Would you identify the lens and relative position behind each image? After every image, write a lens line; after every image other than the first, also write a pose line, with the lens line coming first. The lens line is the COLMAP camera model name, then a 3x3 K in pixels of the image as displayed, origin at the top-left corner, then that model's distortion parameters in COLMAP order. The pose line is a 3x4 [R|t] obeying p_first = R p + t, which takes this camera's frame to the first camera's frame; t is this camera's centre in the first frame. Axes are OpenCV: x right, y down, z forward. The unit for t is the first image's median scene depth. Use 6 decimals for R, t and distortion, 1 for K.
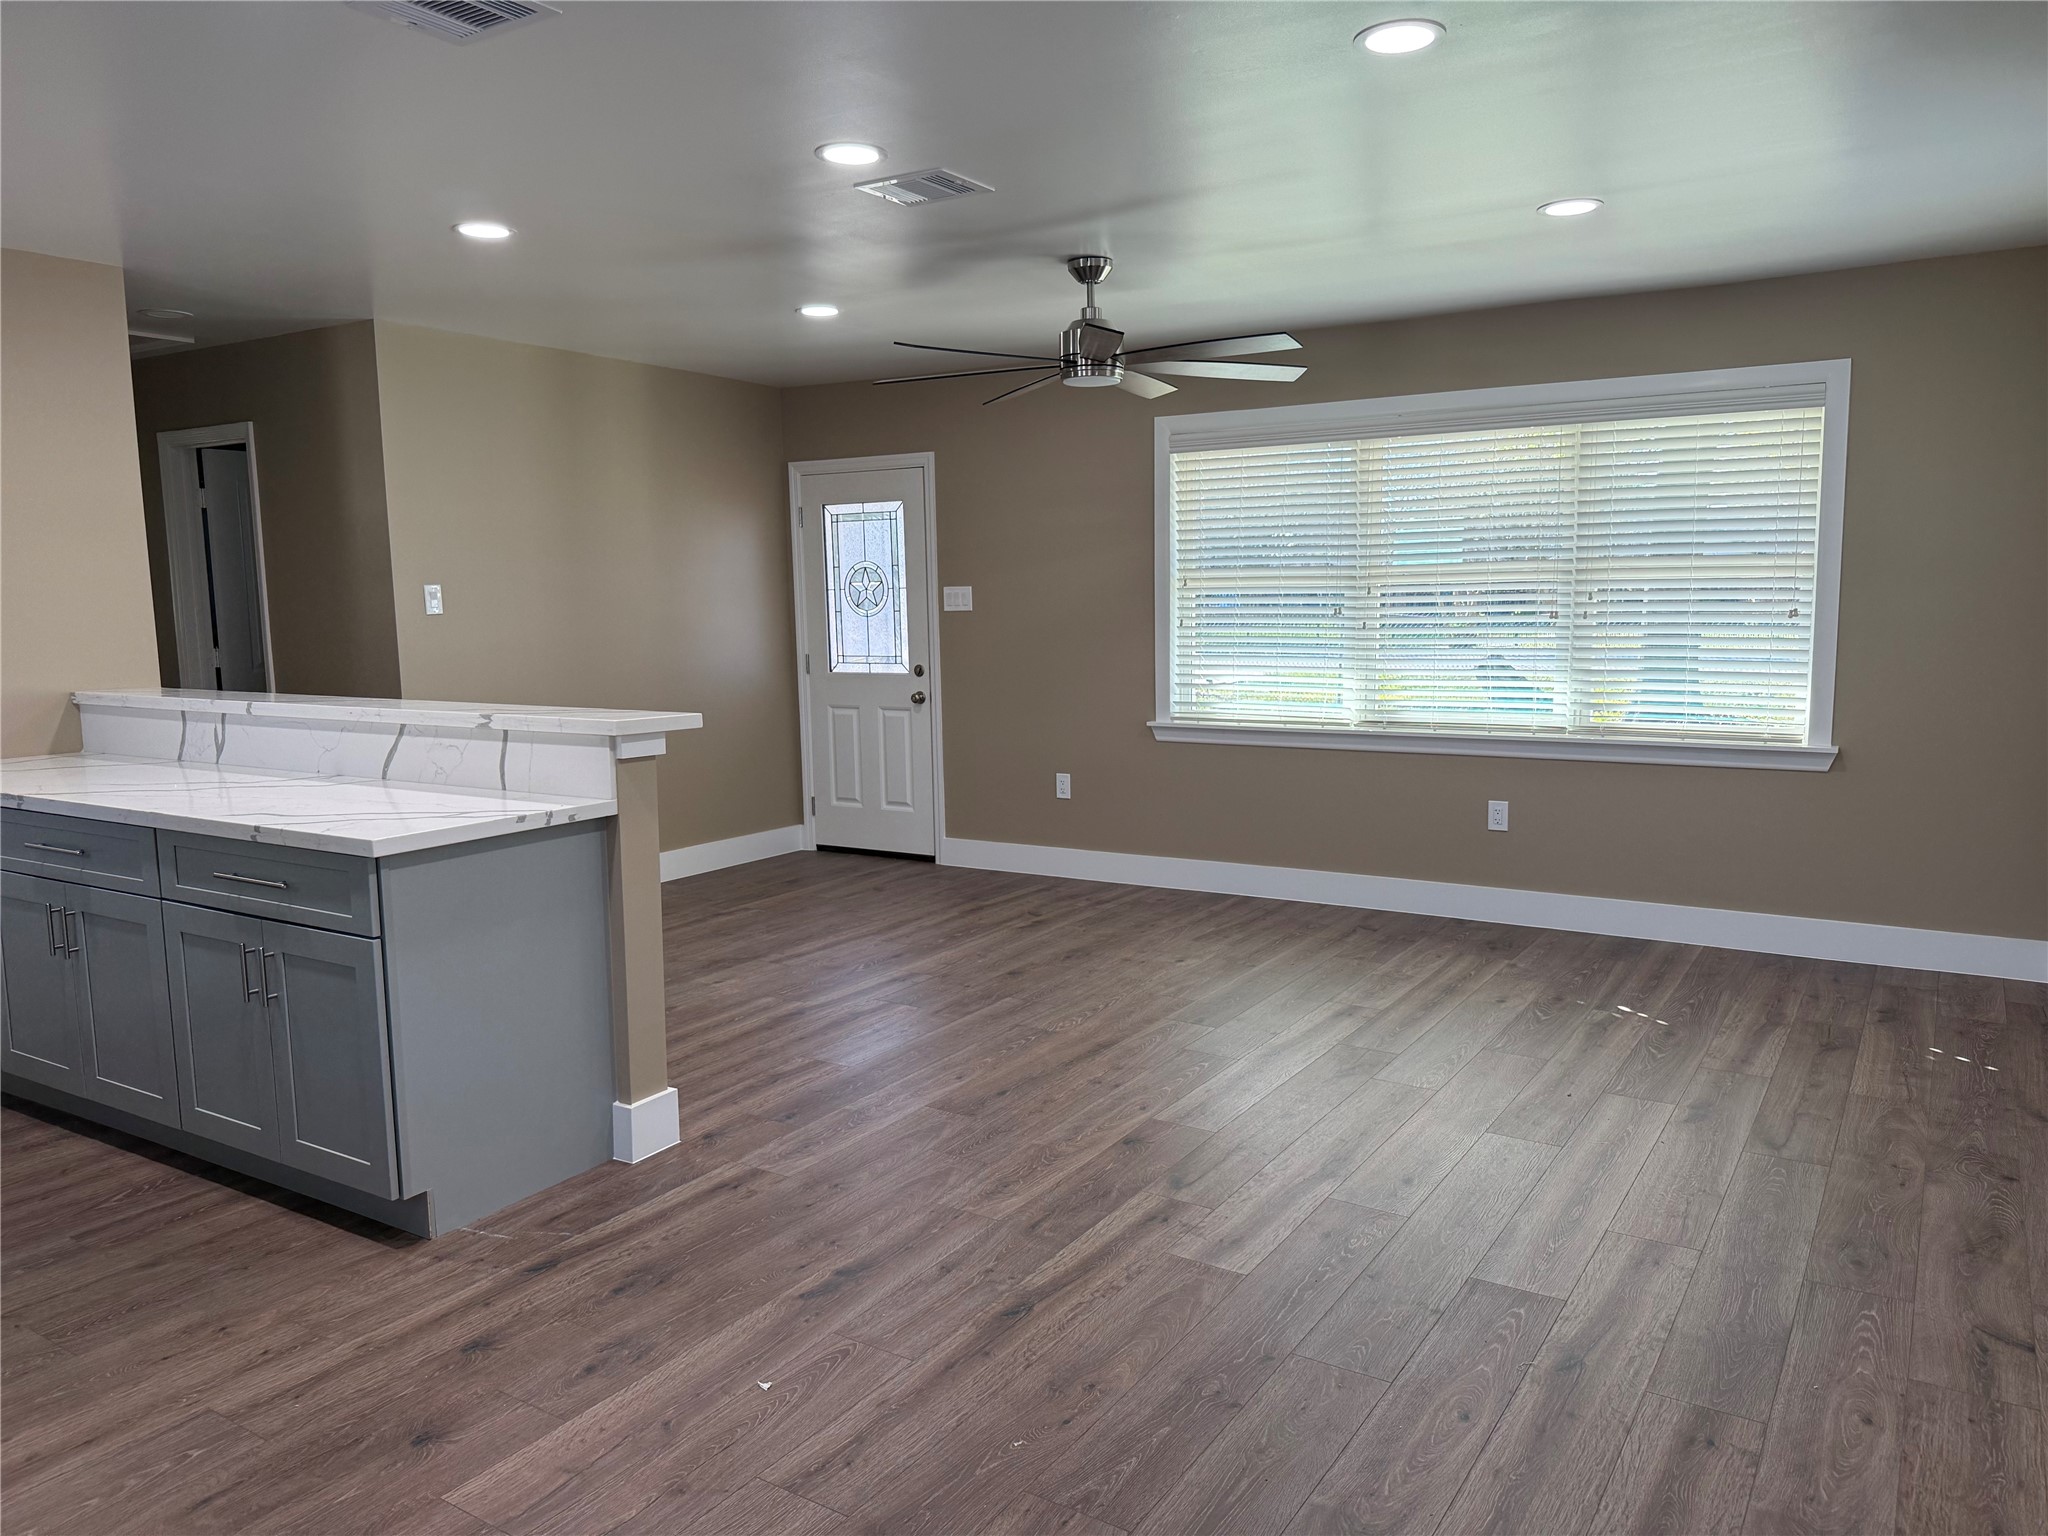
lens RADIAL K [[1466.3, 0, 1033.6], [0, 1466.3, 771.7], [0, 0, 1]] dist [0.008710, -0.007921]
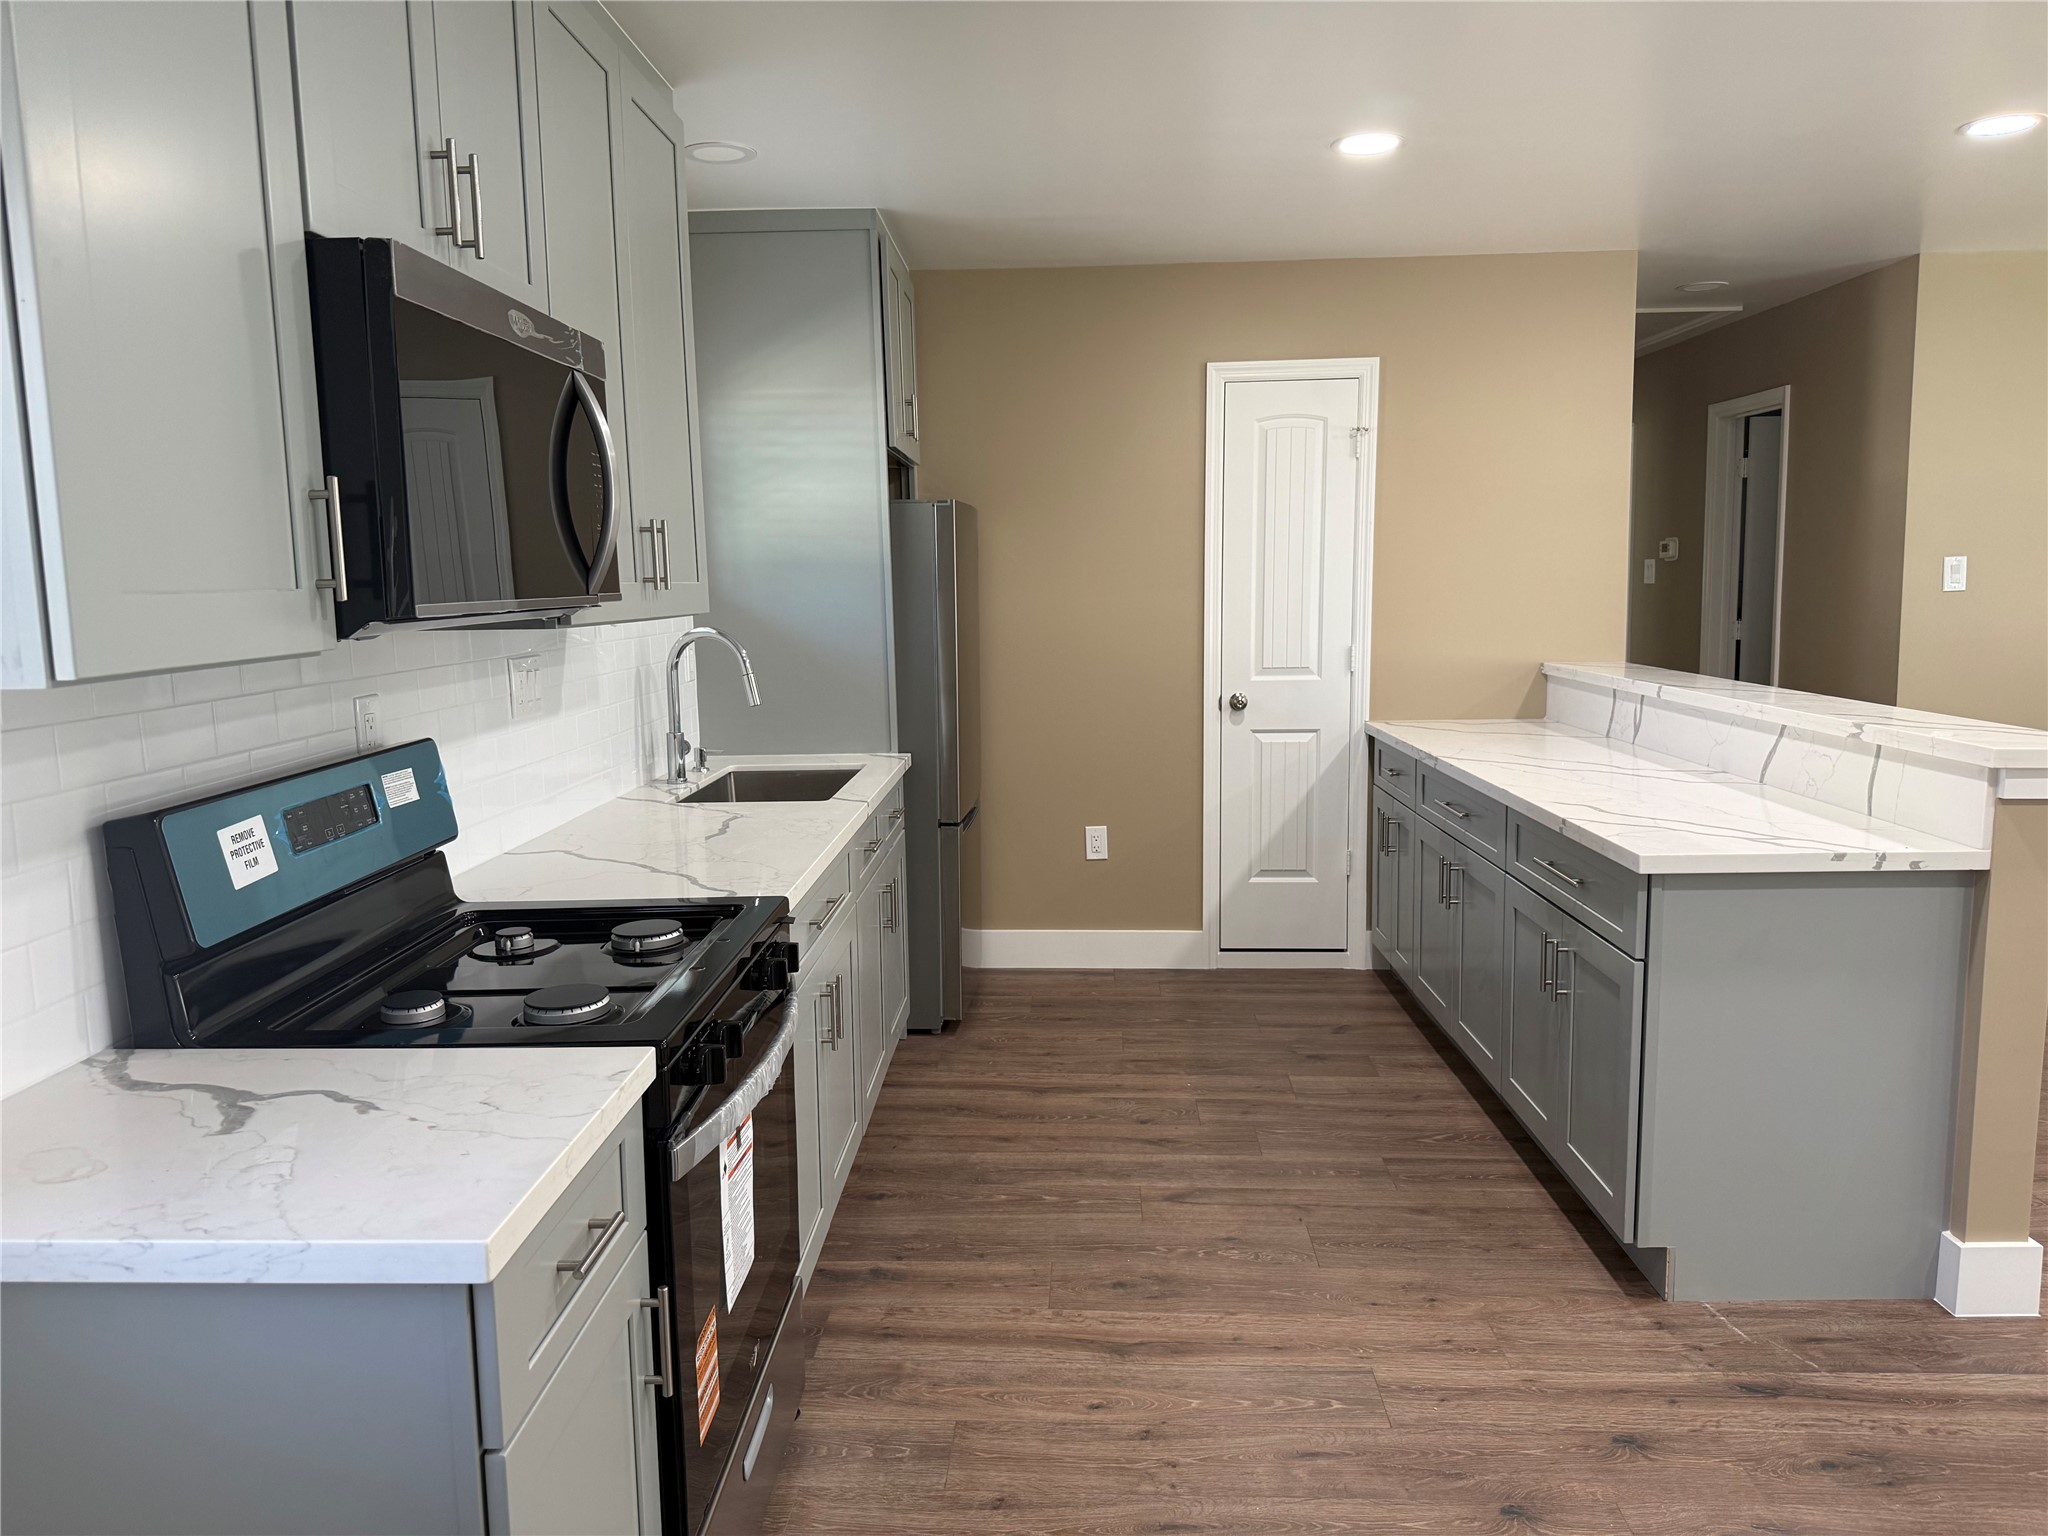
lens RADIAL K [[1466.3, 0, 1023.6], [0, 1466.3, 766.7], [0, 0, 1]] dist [0.008710, -0.007921]
pose [[0.500348, 0.117502, -0.857814, 0.123799], [-0.095400, 0.992198, 0.080264, -0.040429], [0.860552, 0.041676, 0.507654, 0.183536]]
